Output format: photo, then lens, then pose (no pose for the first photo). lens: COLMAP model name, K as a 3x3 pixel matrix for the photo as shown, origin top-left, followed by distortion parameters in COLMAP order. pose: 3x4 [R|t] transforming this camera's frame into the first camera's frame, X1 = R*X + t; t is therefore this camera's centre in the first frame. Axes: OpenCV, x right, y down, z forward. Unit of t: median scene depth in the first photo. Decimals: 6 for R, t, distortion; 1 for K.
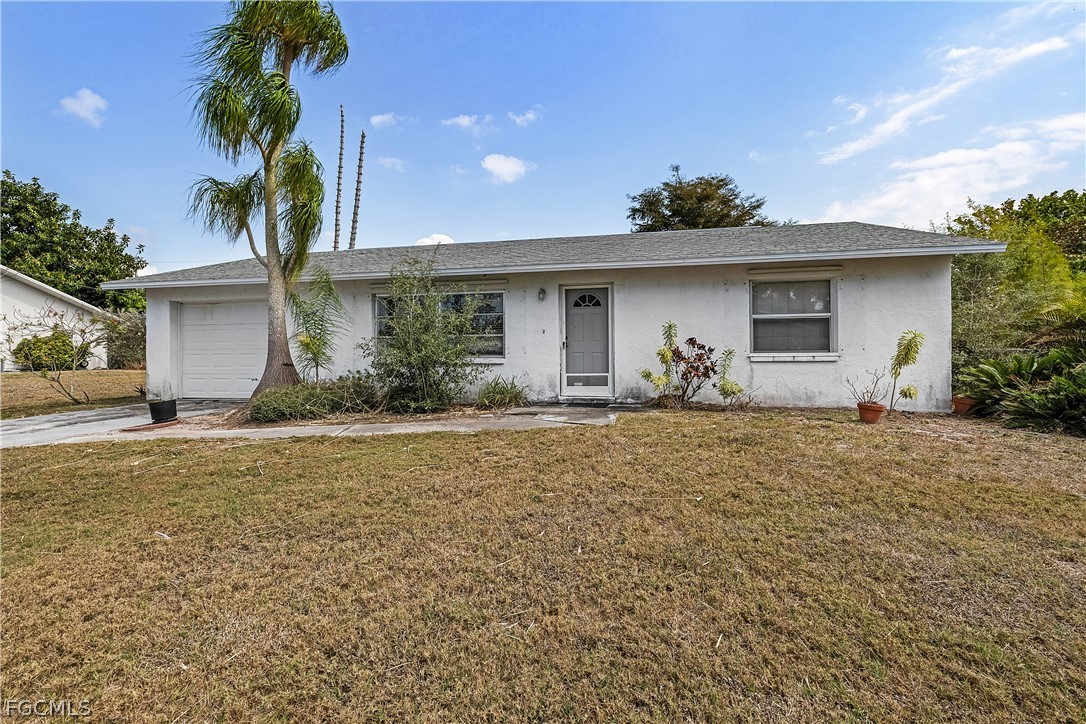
lens RADIAL K [[448.2, 0, 545.6], [0, 448.2, 339.1], [0, 0, 1]] dist [-0.001559, 0.000368]
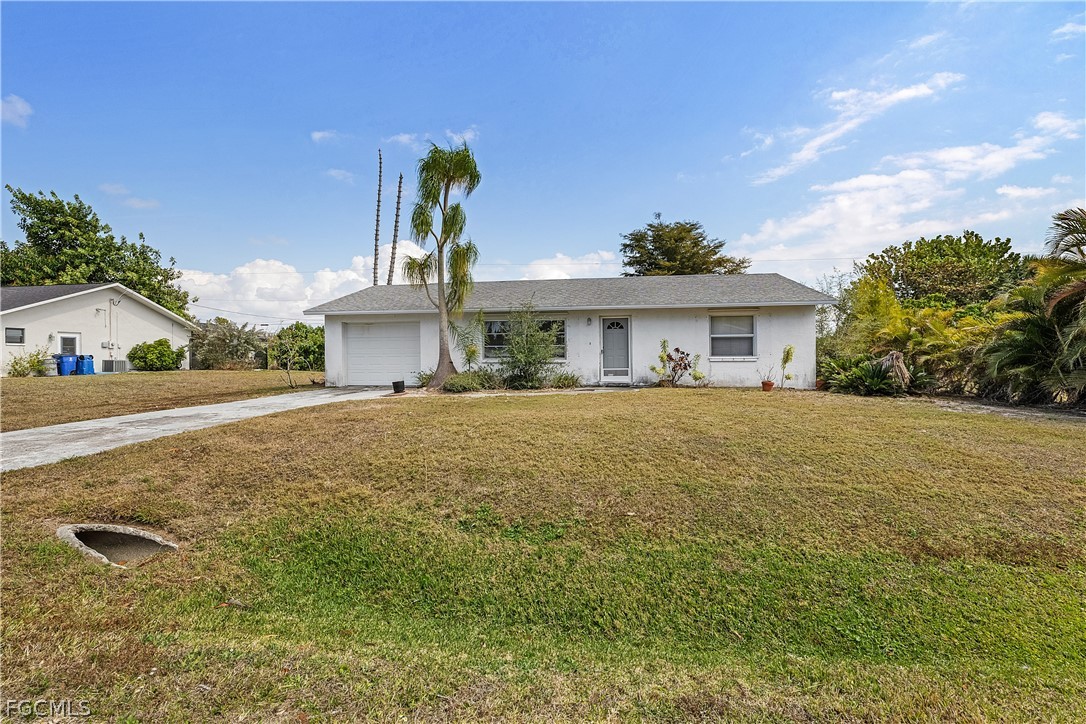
lens RADIAL K [[462.0, 0, 534.3], [0, 462.0, 337.8], [0, 0, 1]] dist [0.000666, 0.000002]
pose [[0.998961, 0.003239, 0.045453, -0.291844], [-0.002675, 0.999919, -0.012452, -0.016647], [-0.045490, 0.012318, 0.998889, -0.726122]]
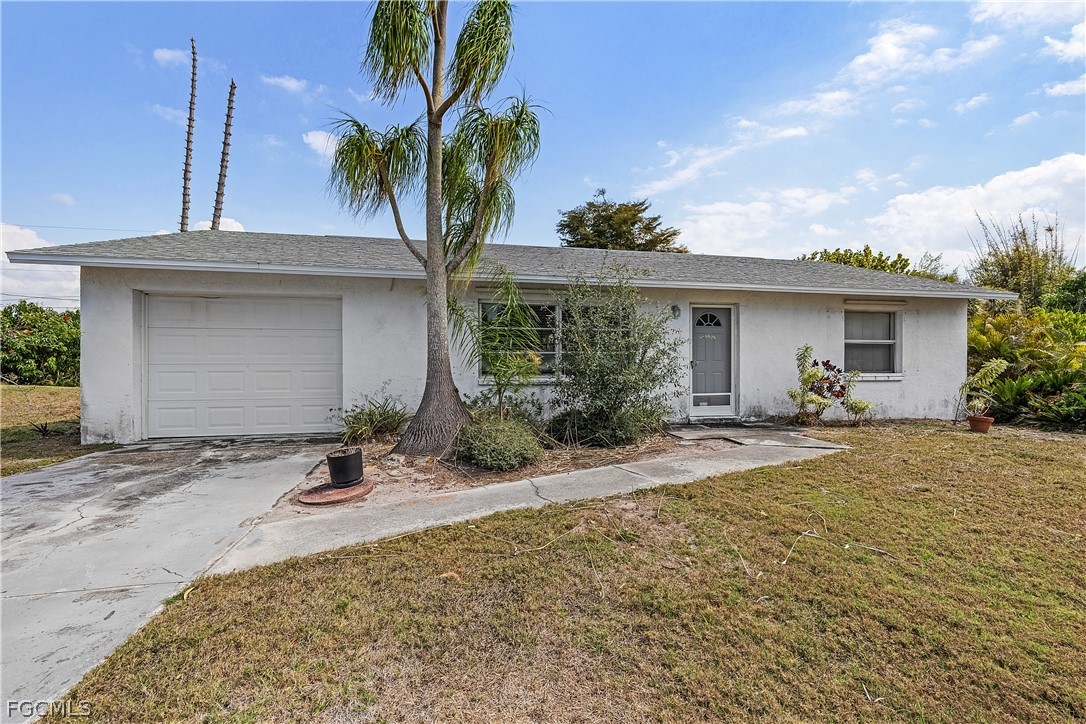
lens RADIAL K [[472.2, 0, 538.5], [0, 472.2, 358.6], [0, 0, 1]] dist [0.000031, 0.000040]
pose [[0.924046, 0.013624, 0.382038, -0.656595], [-0.017854, 0.999812, 0.007527, -0.001397], [-0.381864, -0.013776, 0.924116, 0.174295]]
